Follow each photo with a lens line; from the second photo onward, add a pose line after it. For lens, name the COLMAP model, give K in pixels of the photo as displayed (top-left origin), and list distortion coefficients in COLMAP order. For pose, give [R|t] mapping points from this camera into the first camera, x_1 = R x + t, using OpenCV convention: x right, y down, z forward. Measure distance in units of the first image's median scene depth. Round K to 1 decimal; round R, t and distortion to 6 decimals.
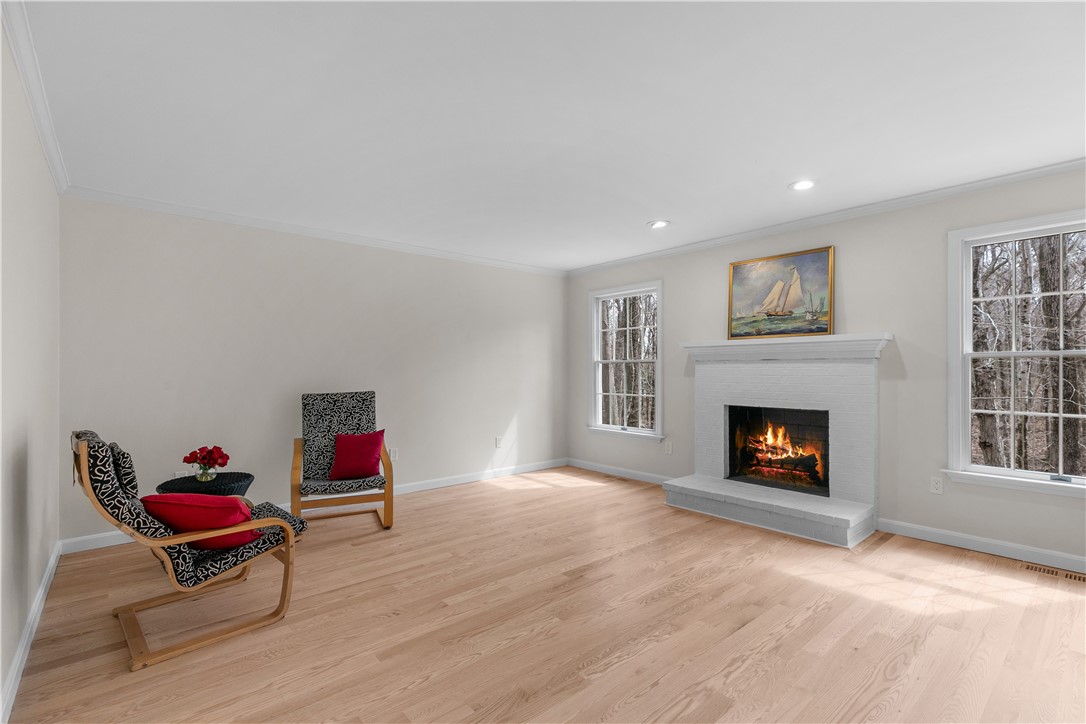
lens RADIAL K [[492.0, 0, 554.5], [0, 492.0, 365.8], [0, 0, 1]] dist [-0.000428, -0.000279]
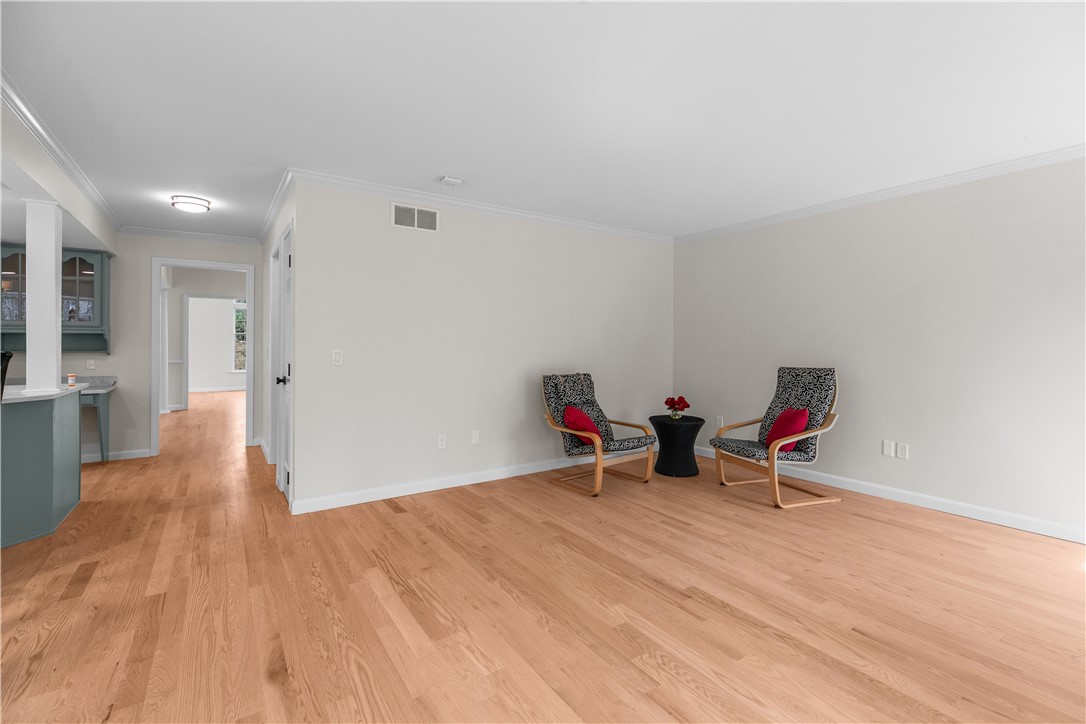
lens RADIAL K [[492.0, 0, 542.7], [0, 492.0, 343.0], [0, 0, 1]] dist [0.000190, -0.000066]
pose [[-0.130607, -0.002011, -0.991432, 0.690961], [0.003789, 0.999990, -0.002528, 0.005890], [0.991427, -0.004087, -0.130598, 0.667758]]
